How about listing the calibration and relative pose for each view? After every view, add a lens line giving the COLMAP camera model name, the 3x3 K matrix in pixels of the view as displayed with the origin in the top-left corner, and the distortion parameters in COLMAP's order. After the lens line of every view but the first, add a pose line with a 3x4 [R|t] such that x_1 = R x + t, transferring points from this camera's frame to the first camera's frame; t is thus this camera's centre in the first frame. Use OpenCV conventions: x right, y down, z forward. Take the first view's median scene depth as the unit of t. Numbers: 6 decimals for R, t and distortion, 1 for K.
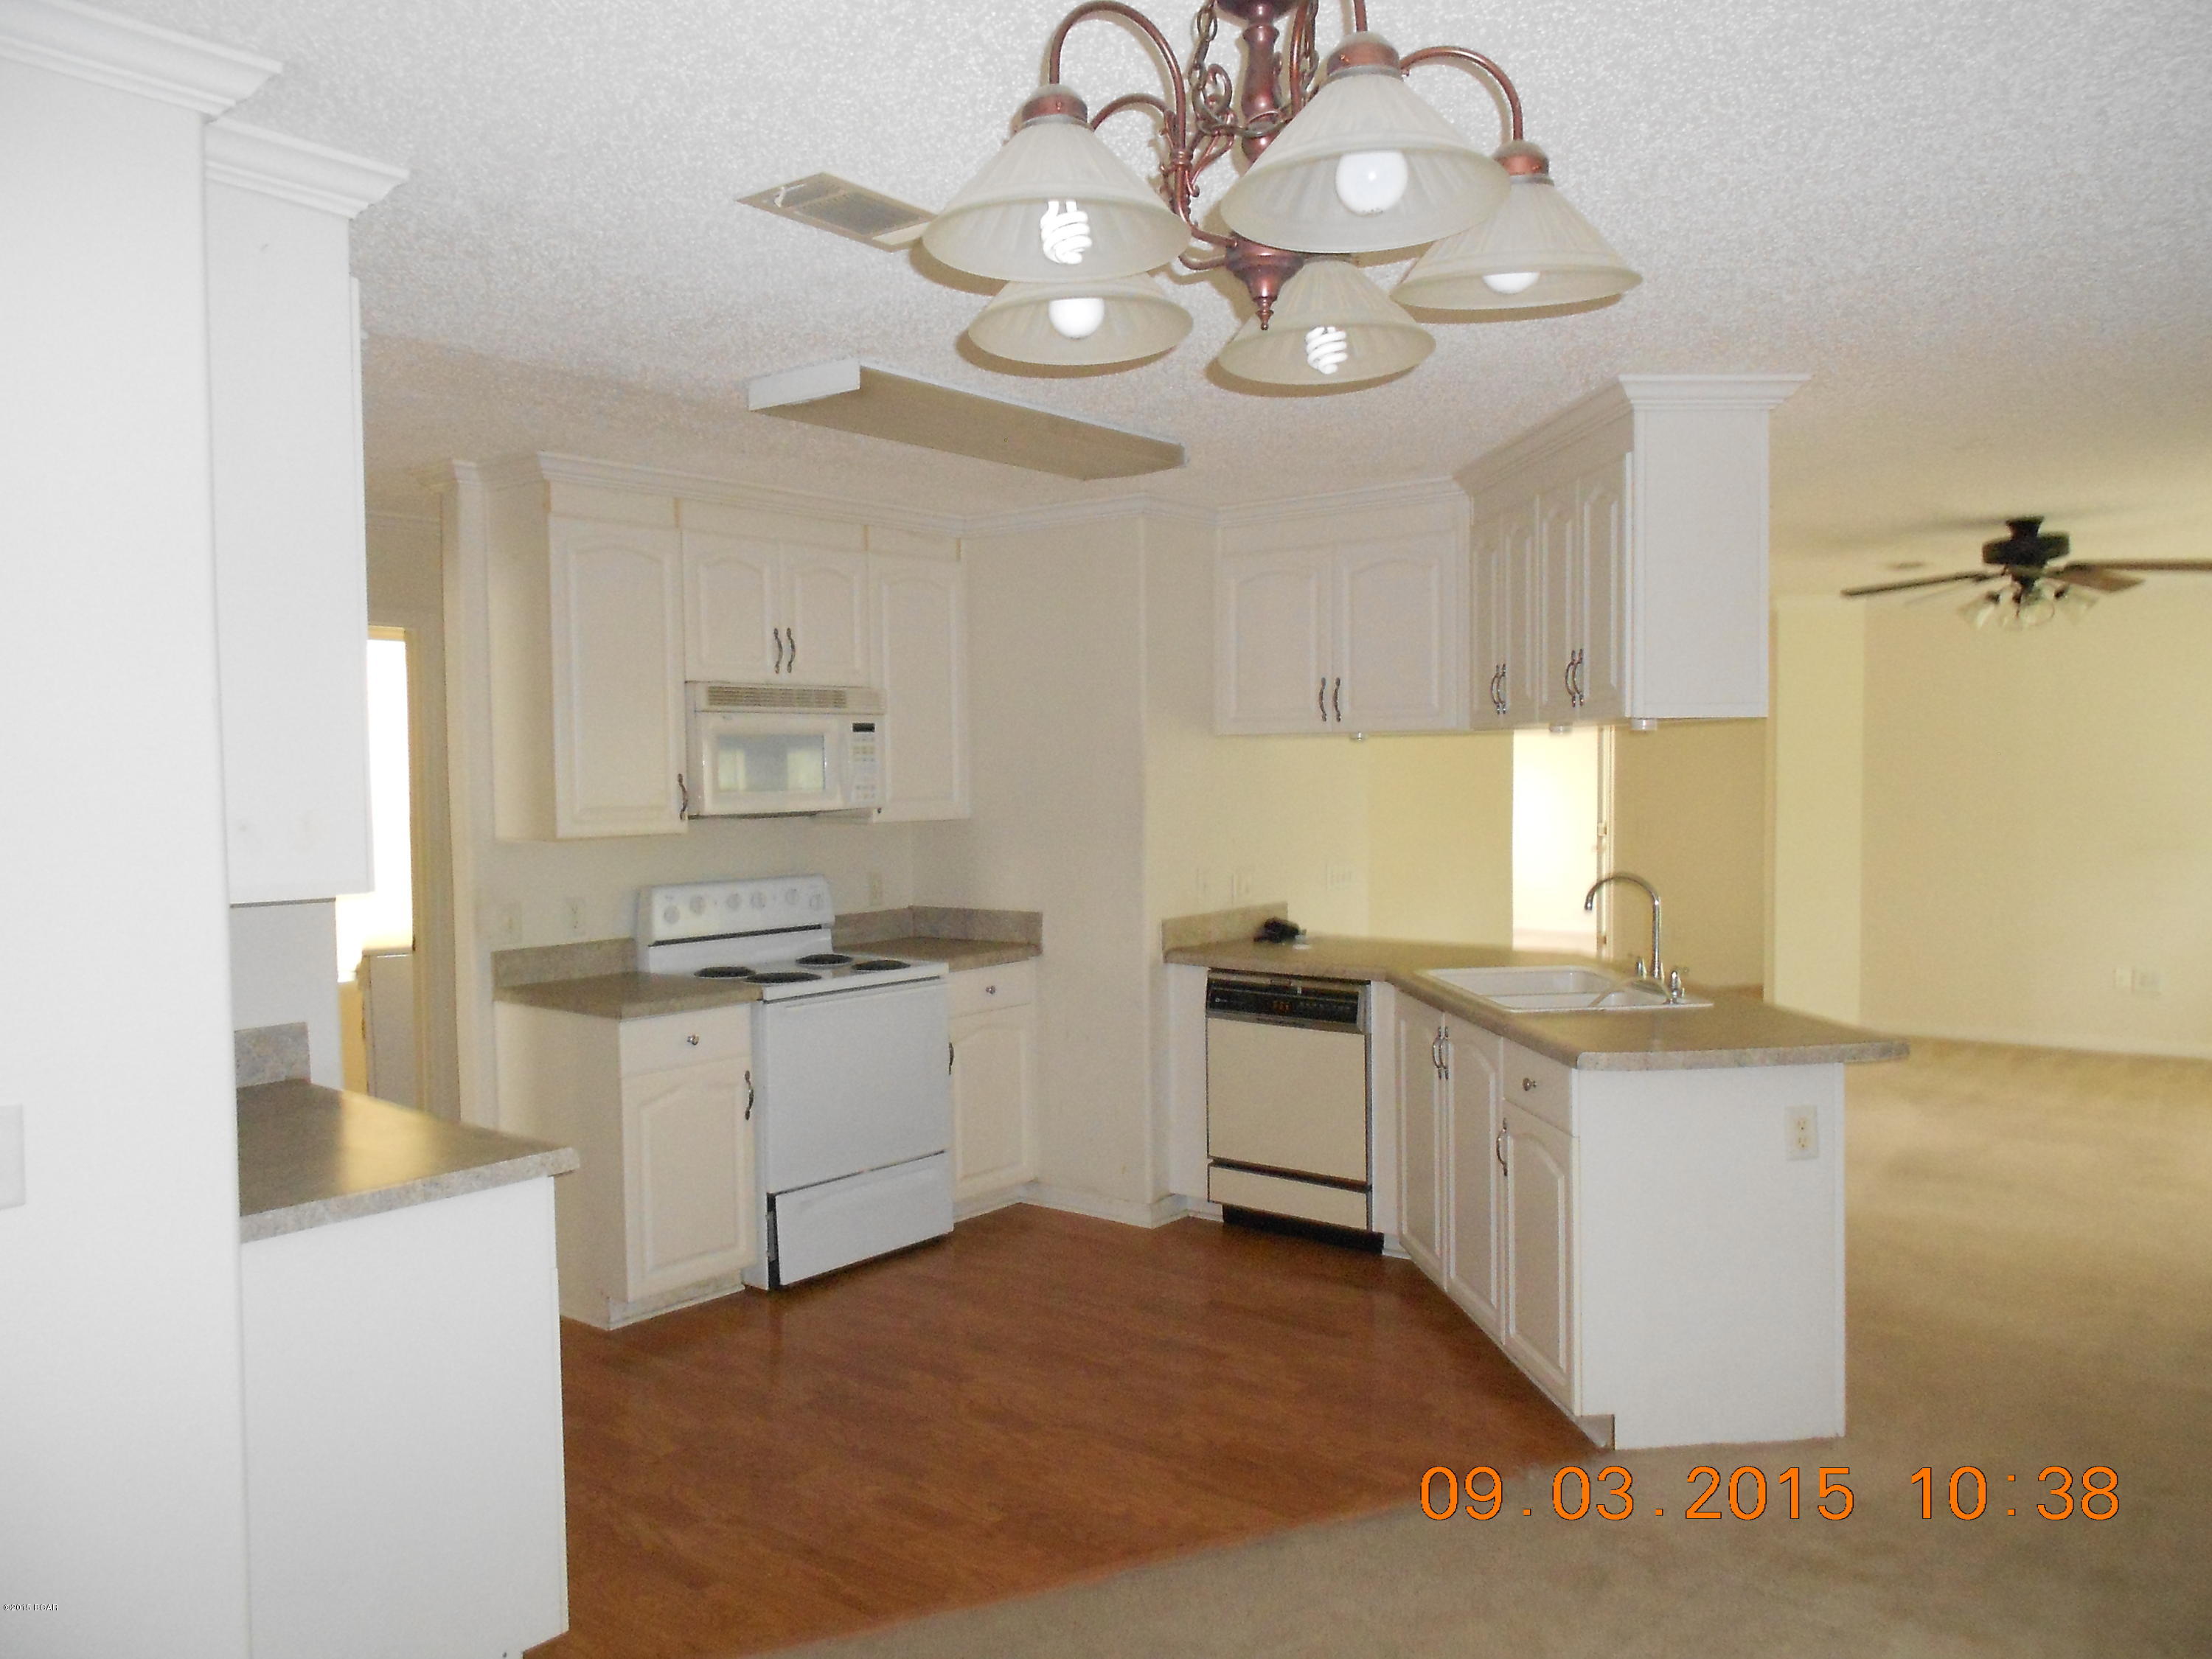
lens RADIAL K [[1659.0, 0, 1106.0], [0, 1659.0, 829.5], [0, 0, 1]] dist [0.005648, 0.005164]
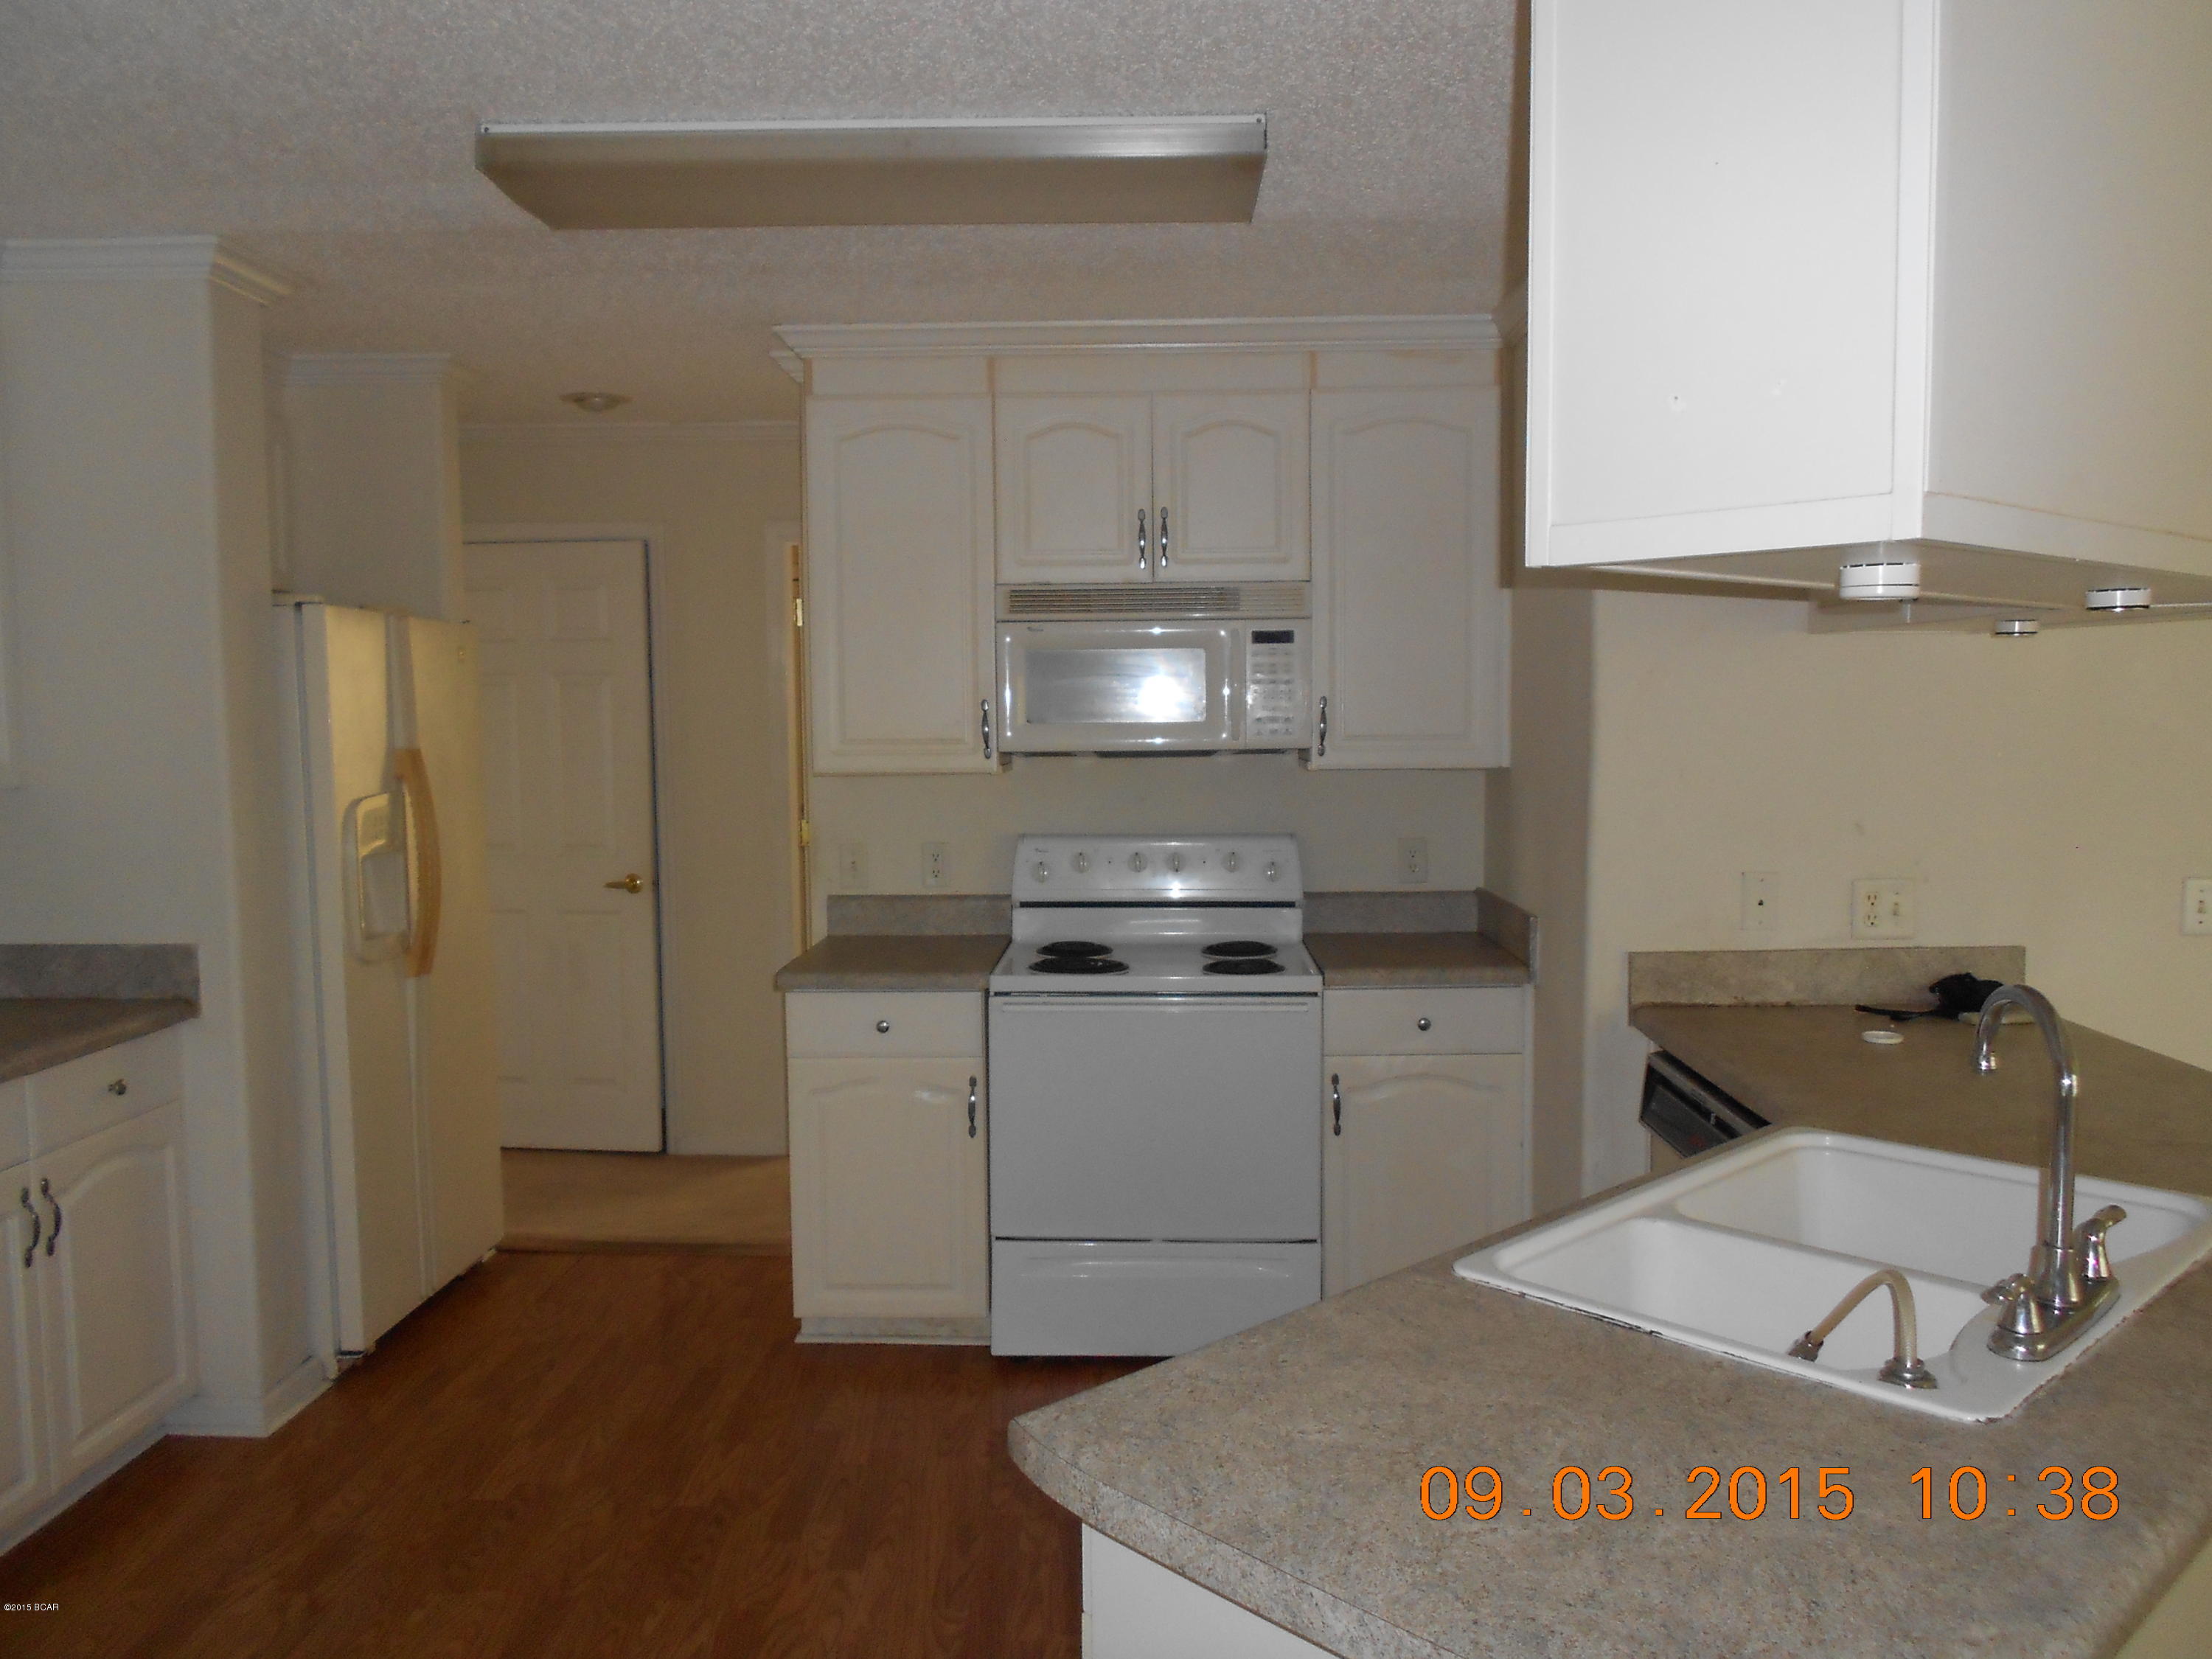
lens RADIAL K [[1641.4, 0, 1106.0], [0, 1641.4, 829.5], [0, 0, 1]] dist [-0.033403, -0.000361]
pose [[0.604782, 0.064227, -0.793797, 0.415930], [-0.030045, 0.997873, 0.057847, -0.018198], [0.795824, -0.011135, 0.605425, 0.552480]]
